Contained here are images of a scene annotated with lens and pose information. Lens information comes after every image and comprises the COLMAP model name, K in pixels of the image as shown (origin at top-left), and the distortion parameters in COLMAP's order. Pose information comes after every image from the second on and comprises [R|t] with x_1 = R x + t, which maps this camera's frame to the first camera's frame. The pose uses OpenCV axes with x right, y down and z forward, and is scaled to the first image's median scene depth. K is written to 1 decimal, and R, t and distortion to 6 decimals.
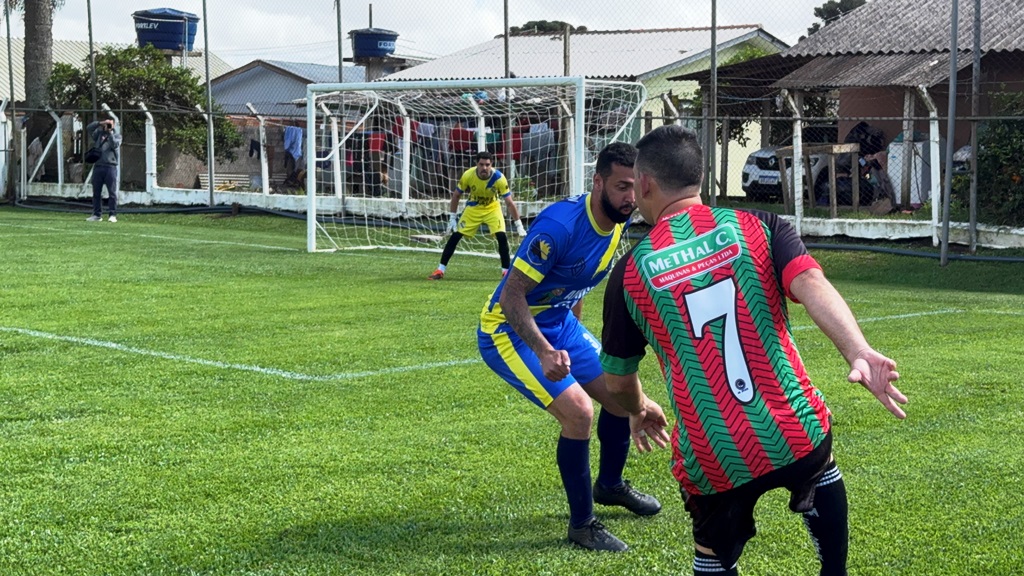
lens RADIAL K [[1734.5, 0, 512.0], [0, 1734.5, 288.0], [0, 0, 1]] dist [0.133060, -0.029983]
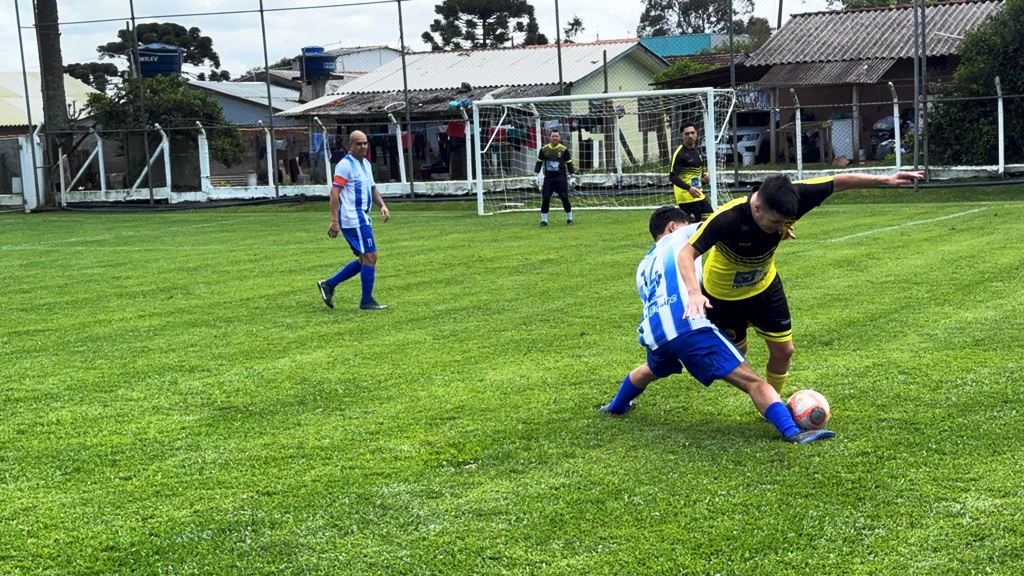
lens RADIAL K [[1778.6, 0, 512.0], [0, 1778.6, 288.0], [0, 0, 1]] dist [0.188736, 0.058191]
pose [[0.961308, -0.077485, 0.264352, -0.342934], [0.076920, 0.996959, 0.012505, 0.016045], [-0.264517, 0.008312, 0.964345, -0.315349]]
